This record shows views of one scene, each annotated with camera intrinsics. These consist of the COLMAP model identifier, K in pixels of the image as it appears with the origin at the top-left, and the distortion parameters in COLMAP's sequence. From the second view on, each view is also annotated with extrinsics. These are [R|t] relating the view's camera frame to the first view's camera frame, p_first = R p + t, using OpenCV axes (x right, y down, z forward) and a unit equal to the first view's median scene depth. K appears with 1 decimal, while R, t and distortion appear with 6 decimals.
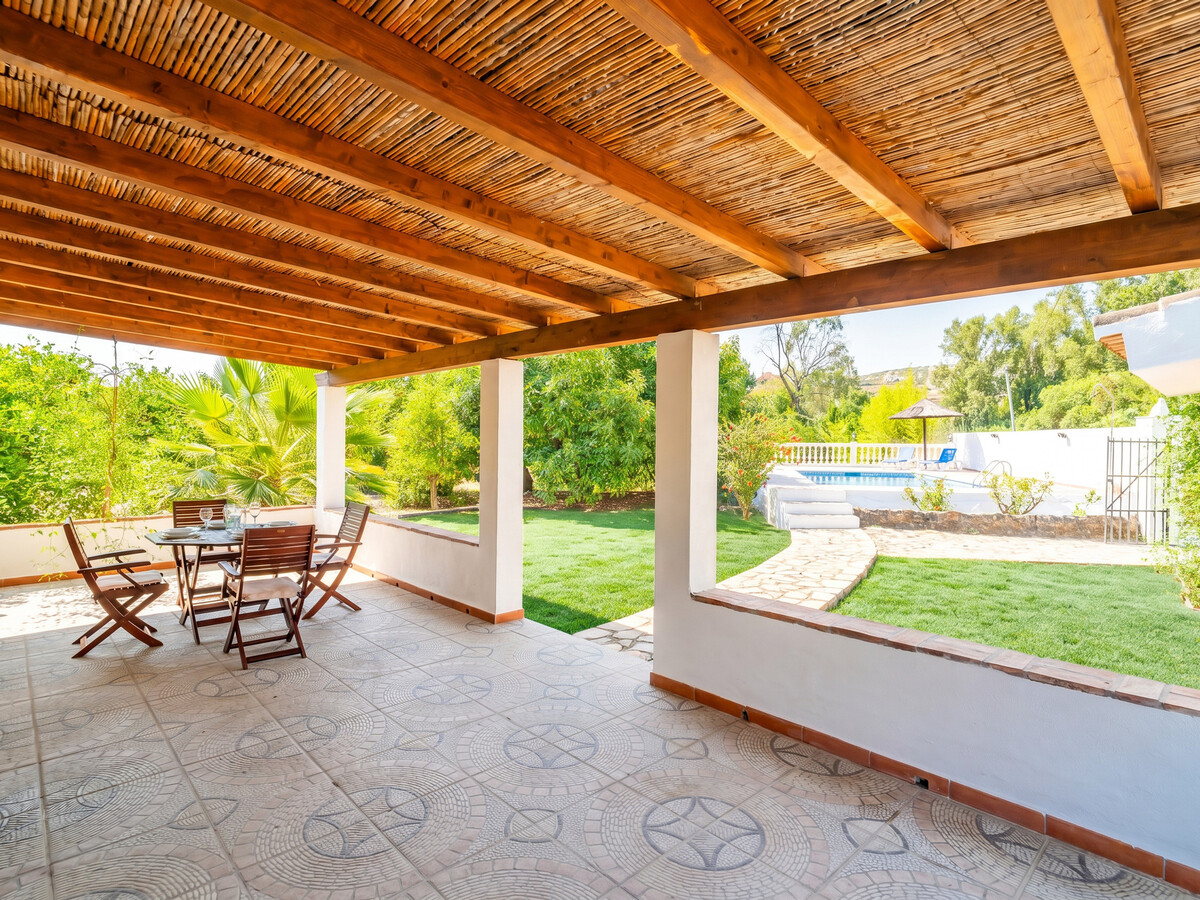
lens RADIAL K [[640.0, 0, 595.3], [0, 640.0, 441.6], [0, 0, 1]] dist [-0.012406, 0.001229]
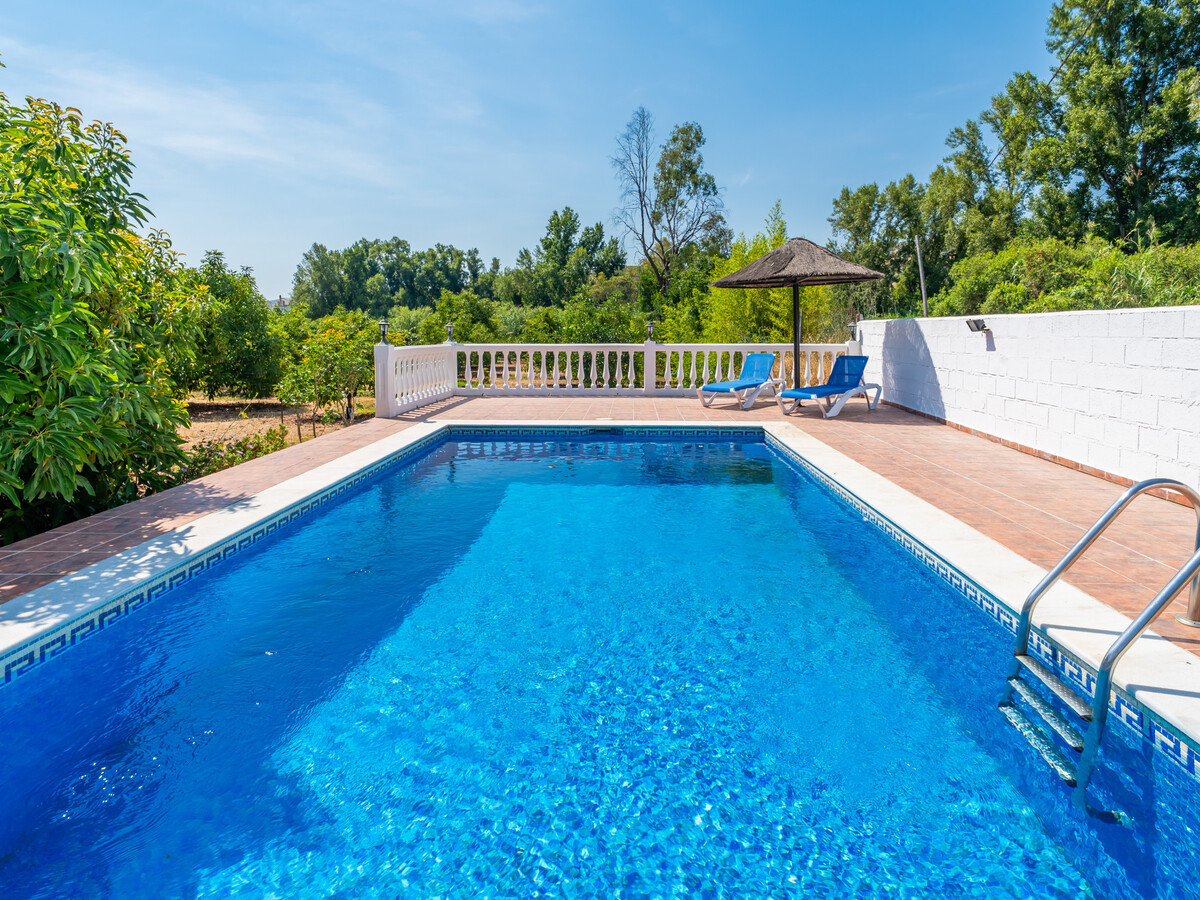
lens RADIAL K [[683.7, 0, 611.2], [0, 683.7, 375.2], [0, 0, 1]] dist [-0.033964, 0.023993]
pose [[0.982226, -0.023636, 0.186208, 0.154731], [0.012420, 0.998050, 0.061172, -0.002945], [-0.187291, -0.057772, 0.980604, 0.288200]]
